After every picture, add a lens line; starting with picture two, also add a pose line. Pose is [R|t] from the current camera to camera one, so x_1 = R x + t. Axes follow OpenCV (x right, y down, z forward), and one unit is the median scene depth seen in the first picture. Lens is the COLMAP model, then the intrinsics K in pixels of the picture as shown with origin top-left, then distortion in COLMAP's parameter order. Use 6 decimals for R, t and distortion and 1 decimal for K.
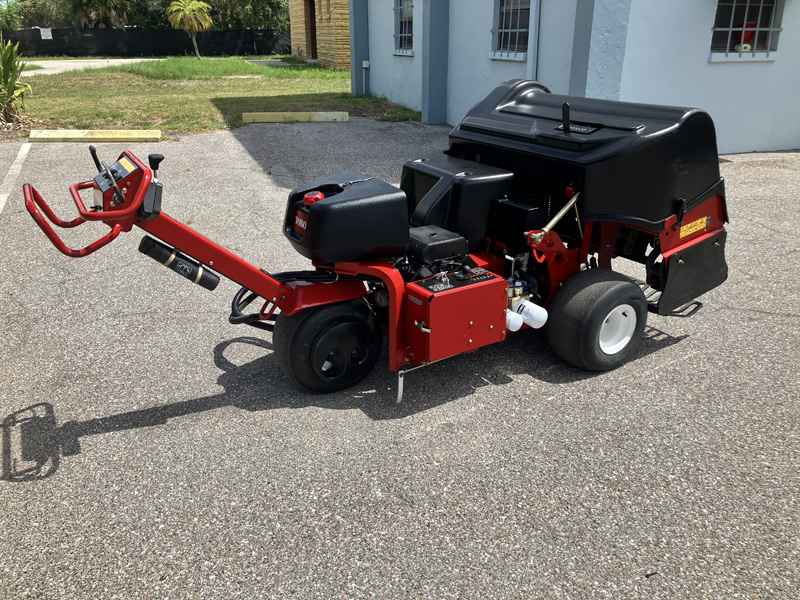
lens RADIAL K [[641.2, 0, 400.0], [0, 641.2, 300.0], [0, 0, 1]] dist [0.041515, 0.001262]
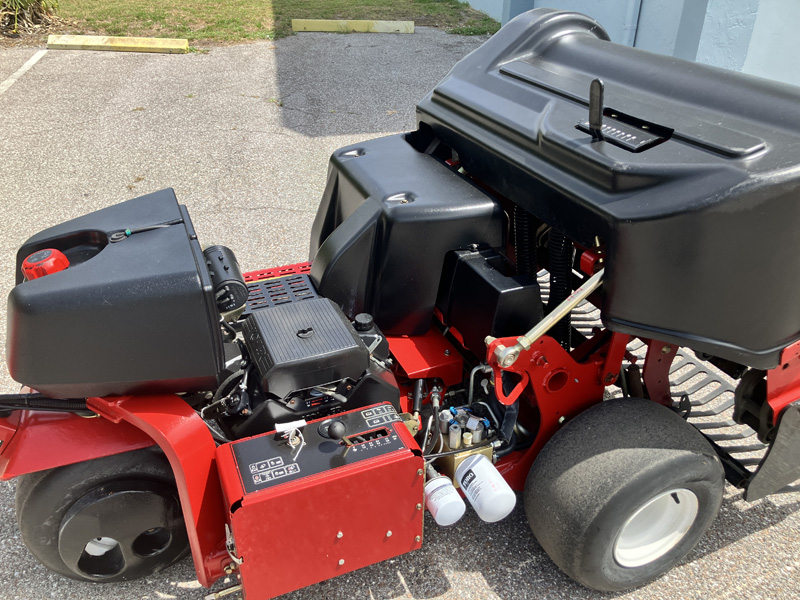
lens RADIAL K [[646.1, 0, 400.0], [0, 646.1, 300.0], [0, 0, 1]] dist [0.025410, -0.001873]
pose [[0.986675, 0.089631, -0.135787, 0.187101], [-0.070534, 0.987713, 0.139455, -0.195531], [0.146618, -0.128019, 0.980874, 0.475875]]
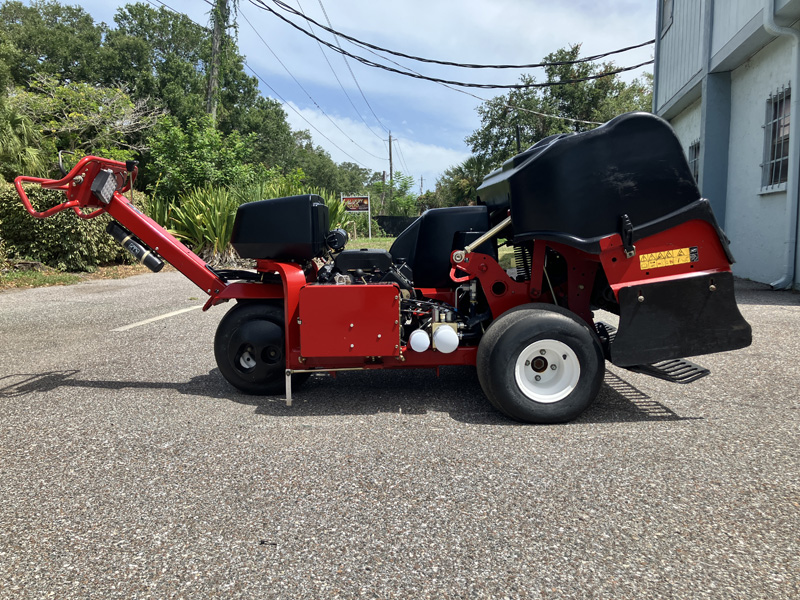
lens RADIAL K [[646.1, 0, 400.0], [0, 646.1, 300.0], [0, 0, 1]] dist [0.025410, -0.001873]
pose [[0.855802, 0.053216, -0.514559, 0.595429], [-0.191532, 0.956600, -0.219618, 0.176106], [0.480540, 0.286504, 0.828853, 0.198730]]
